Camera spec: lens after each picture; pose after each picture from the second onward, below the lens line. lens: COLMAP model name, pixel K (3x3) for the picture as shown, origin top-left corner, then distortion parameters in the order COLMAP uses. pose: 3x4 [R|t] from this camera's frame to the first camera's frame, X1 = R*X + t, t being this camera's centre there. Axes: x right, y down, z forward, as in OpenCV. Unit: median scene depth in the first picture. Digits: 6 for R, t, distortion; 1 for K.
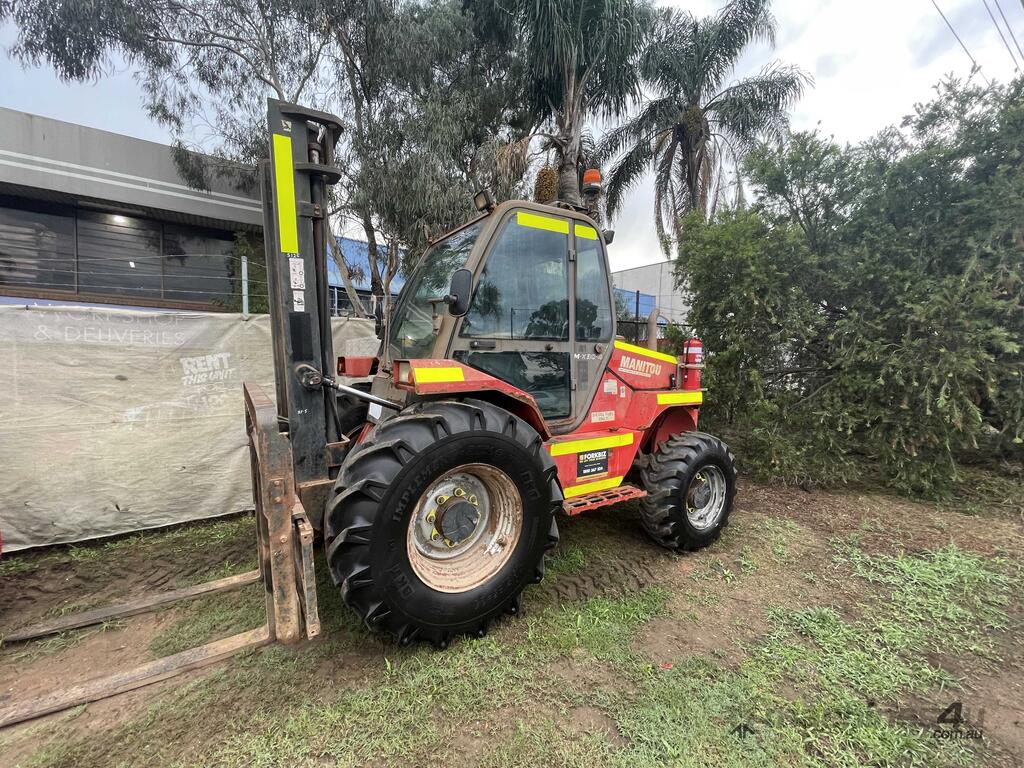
lens RADIAL K [[432.4, 0, 513.2], [0, 432.4, 389.9], [0, 0, 1]] dist [-0.003351, 0.000293]
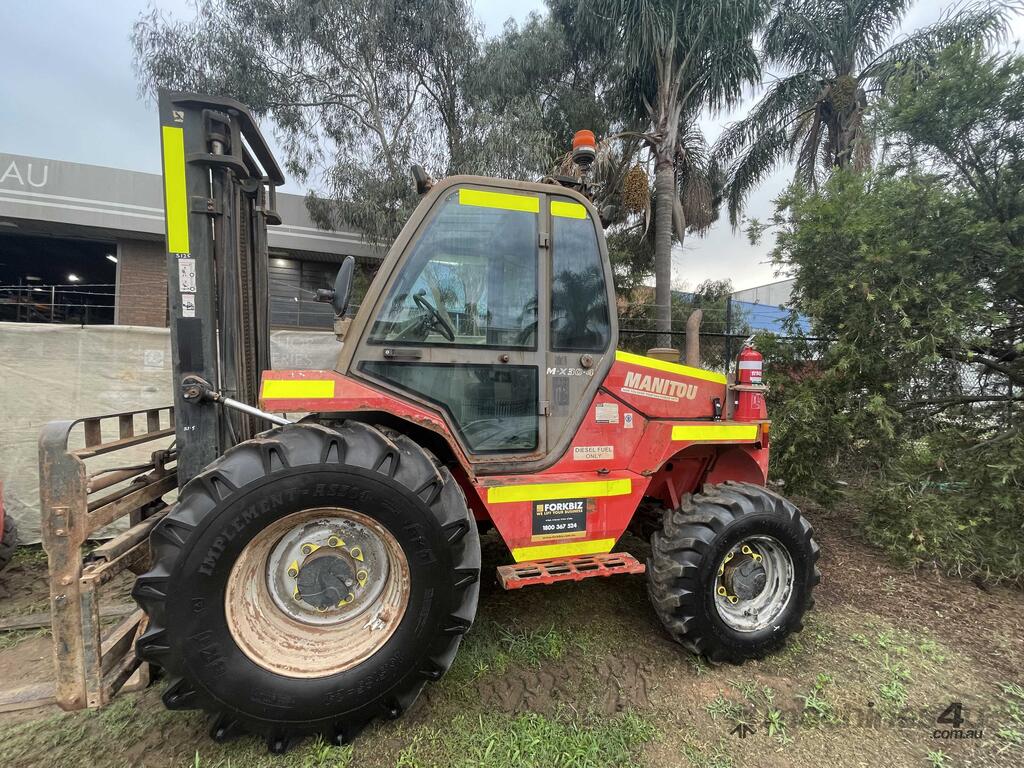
lens RADIAL K [[432.4, 0, 513.2], [0, 432.4, 389.9], [0, 0, 1]] dist [-0.003351, 0.000293]
pose [[0.953649, 0.016672, -0.300459, 0.303257], [-0.033118, 0.998214, -0.049726, -0.004990], [0.299094, 0.057372, 0.952497, 0.253372]]
